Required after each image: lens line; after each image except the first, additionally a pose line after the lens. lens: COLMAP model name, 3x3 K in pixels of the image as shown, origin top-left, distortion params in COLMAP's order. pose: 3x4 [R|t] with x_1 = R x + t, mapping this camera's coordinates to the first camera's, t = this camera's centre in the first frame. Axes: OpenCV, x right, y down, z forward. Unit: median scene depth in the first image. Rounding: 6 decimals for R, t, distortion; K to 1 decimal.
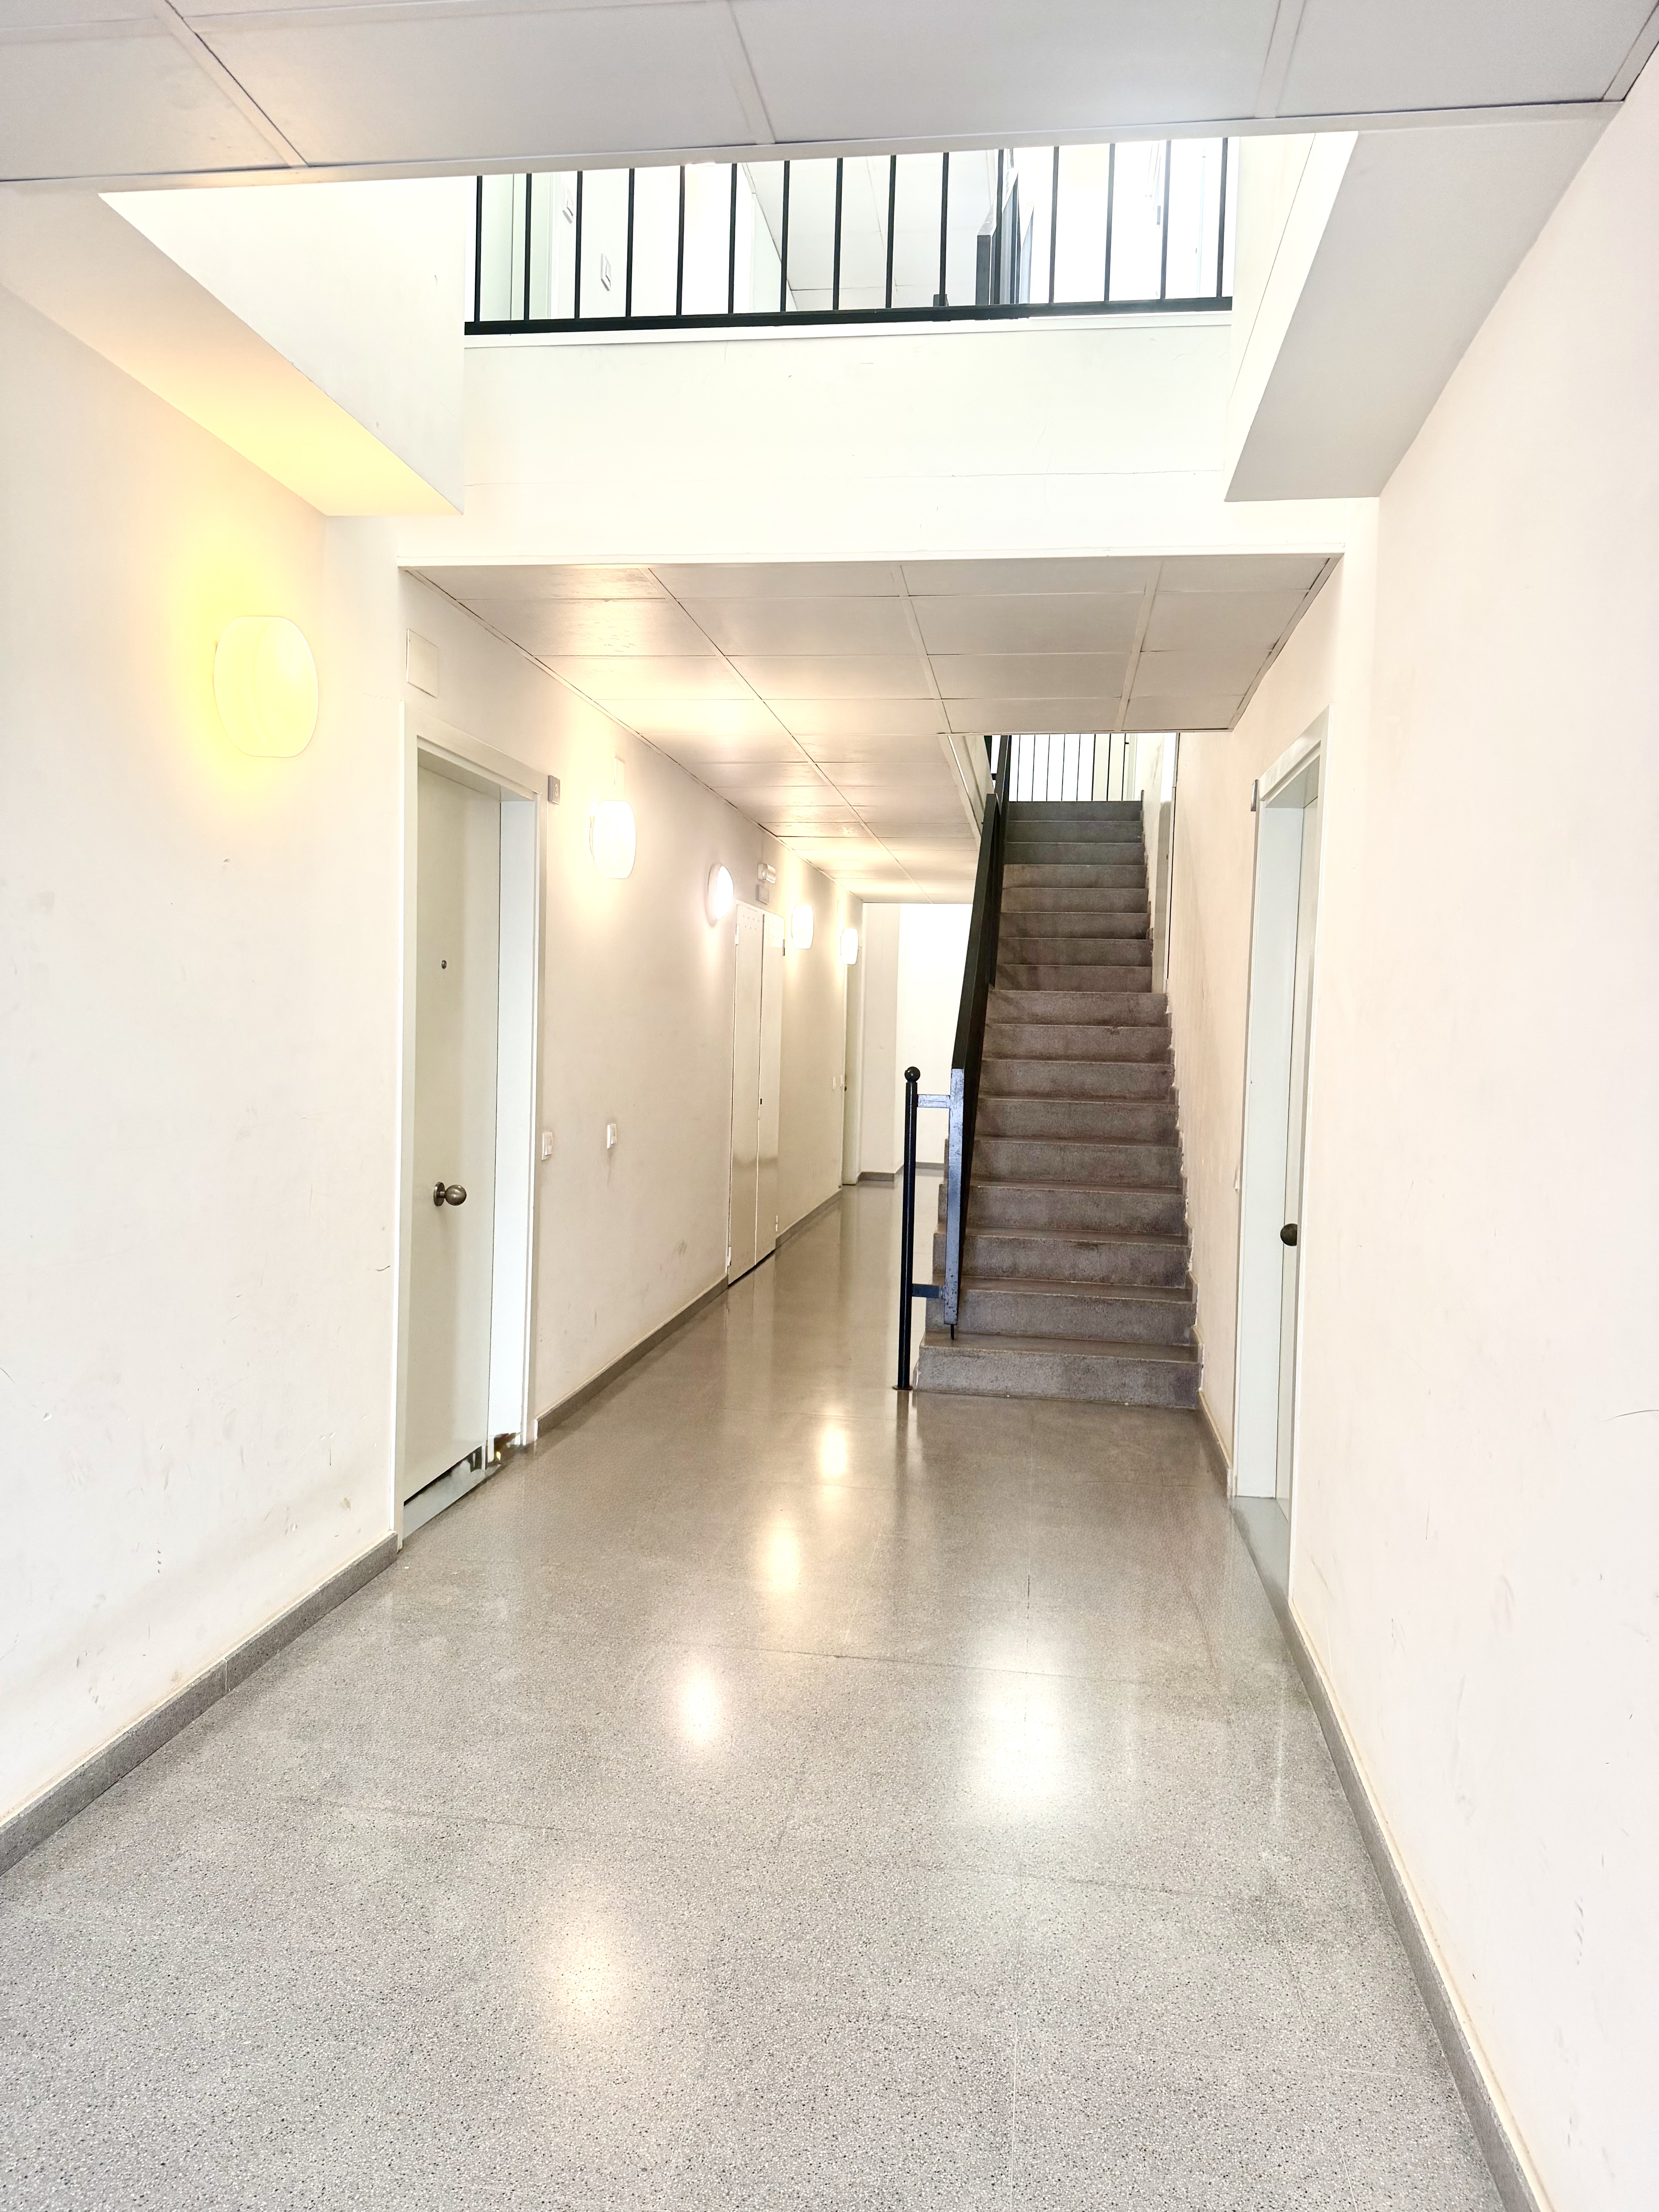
lens RADIAL K [[1527.9, 0, 828.5], [0, 1527.9, 1084.8], [0, 0, 1]] dist [0.093925, -0.139666]
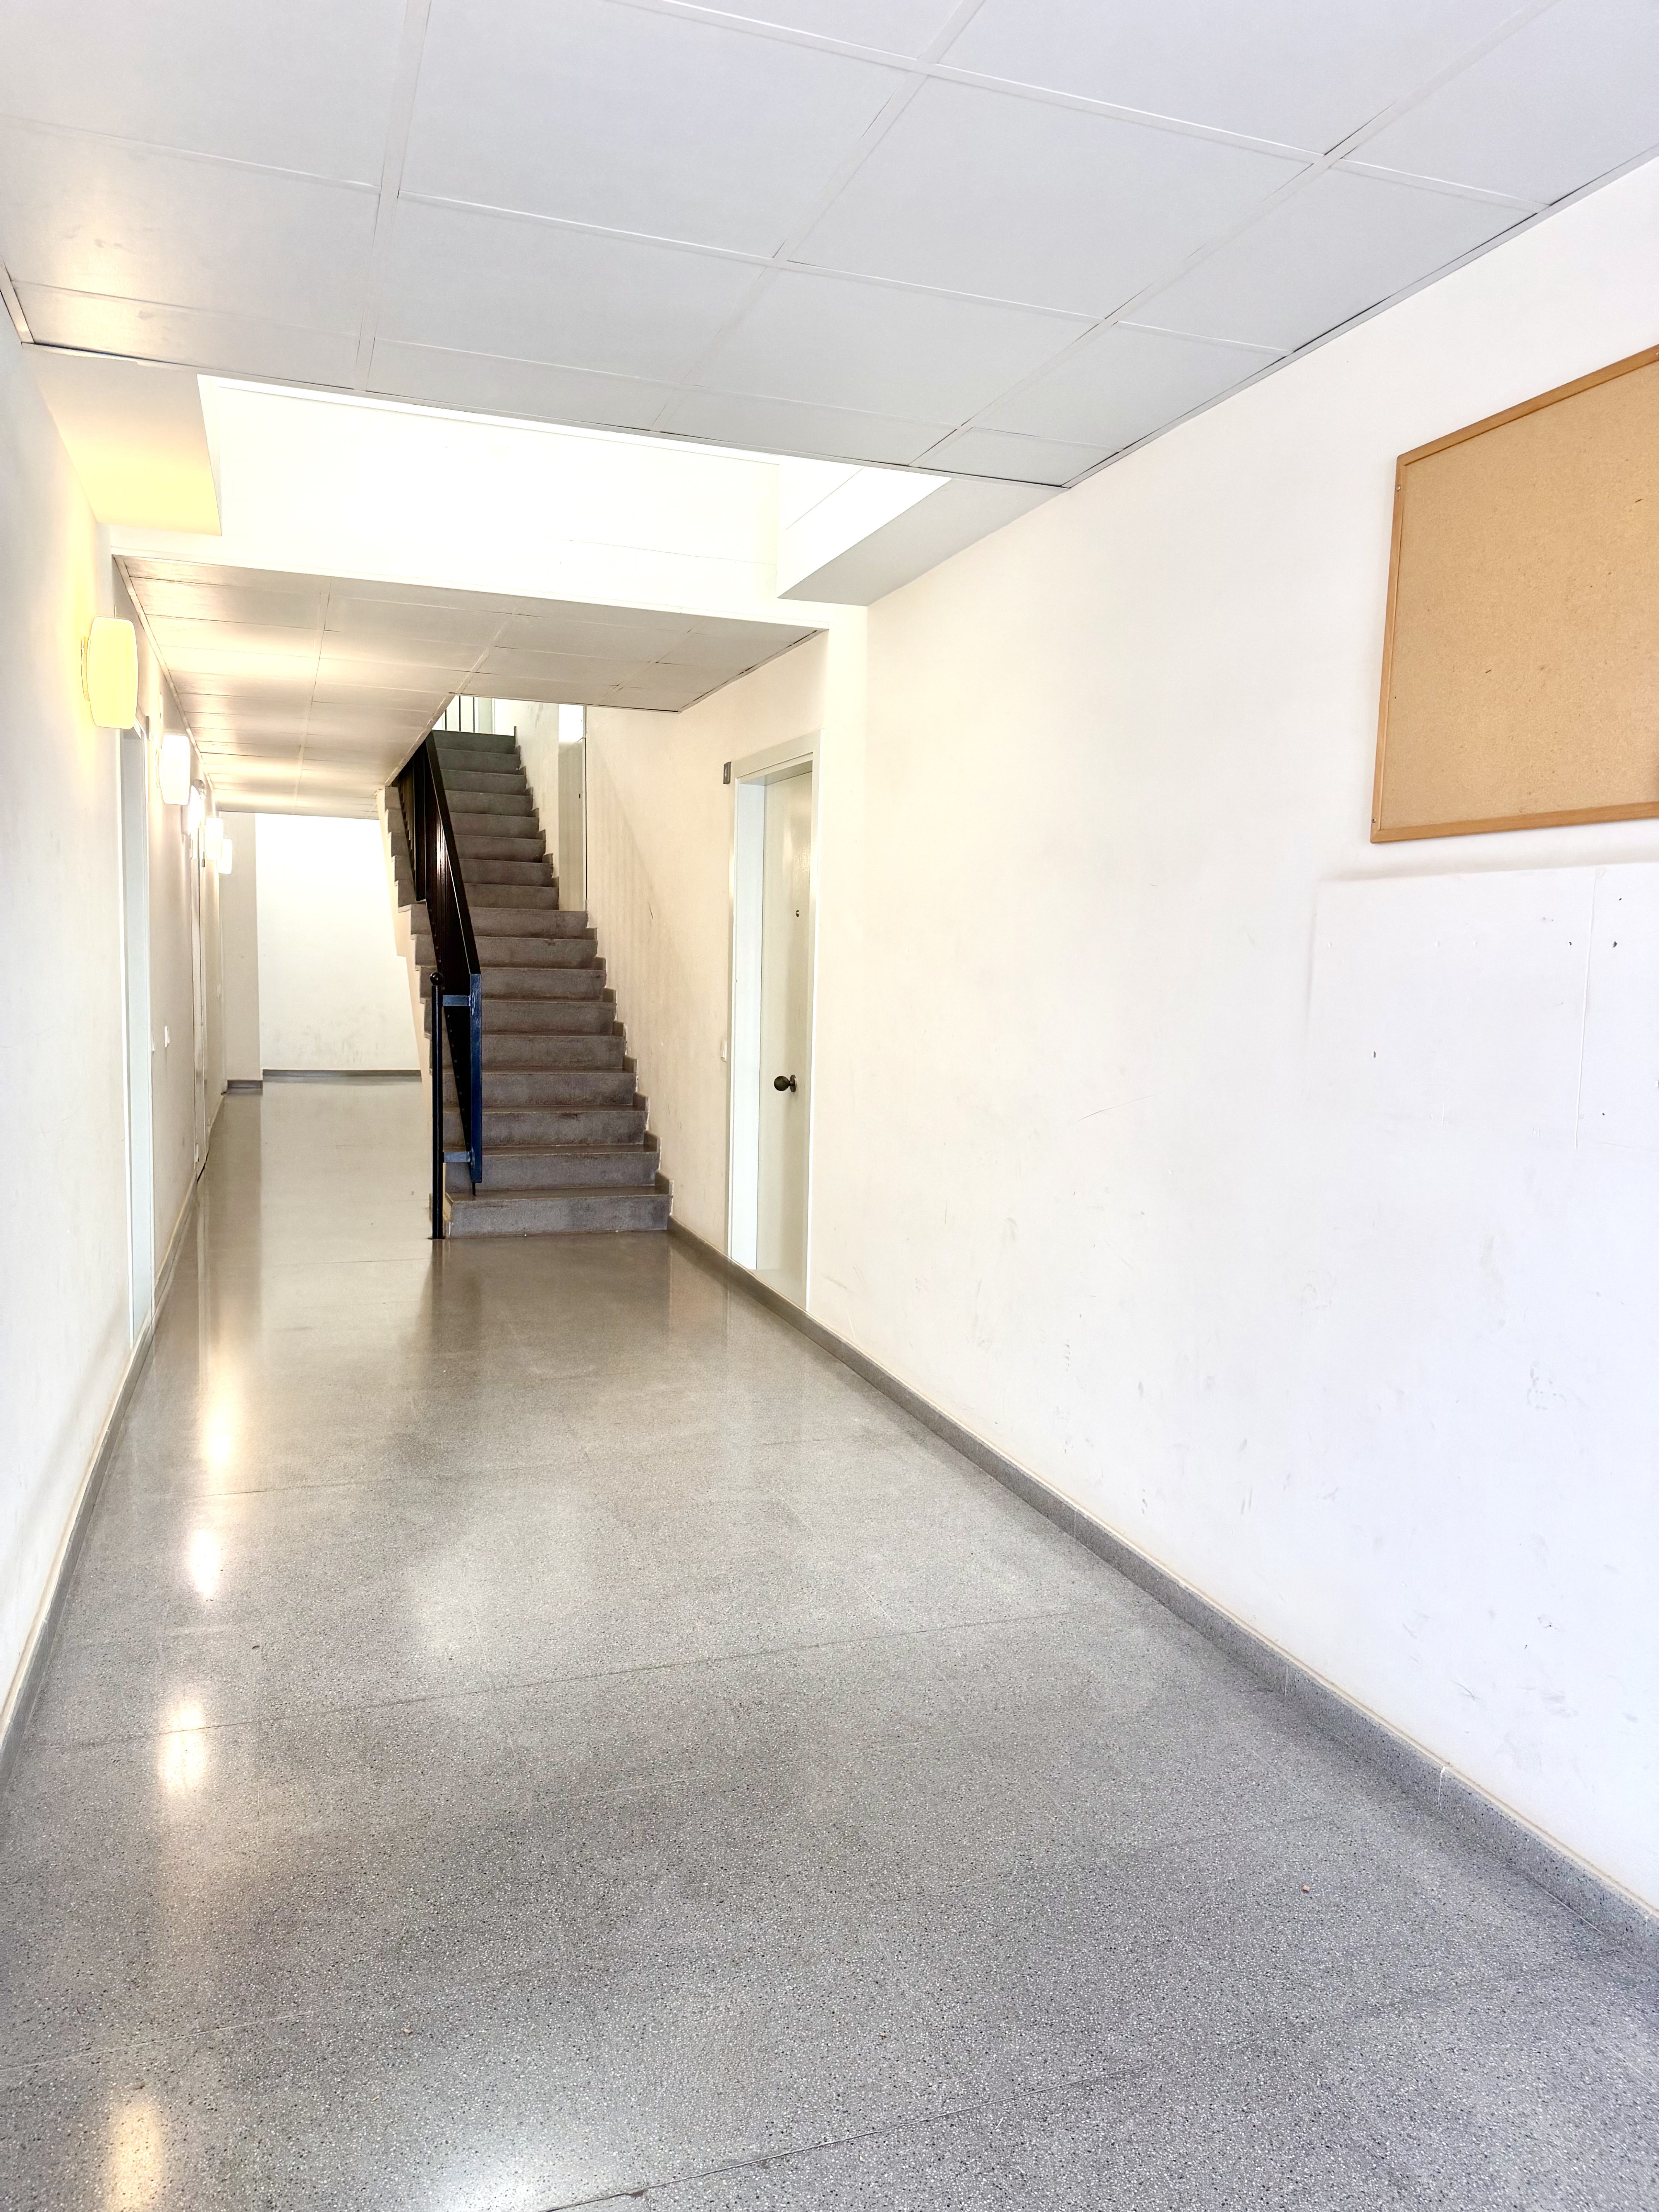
lens RADIAL K [[1527.9, 0, 828.5], [0, 1527.9, 1084.8], [0, 0, 1]] dist [0.093925, -0.139666]
pose [[0.888072, -0.045328, 0.457465, -0.207671], [0.018539, 0.997849, 0.062884, 0.005145], [-0.459331, -0.047364, 0.887002, -0.198168]]
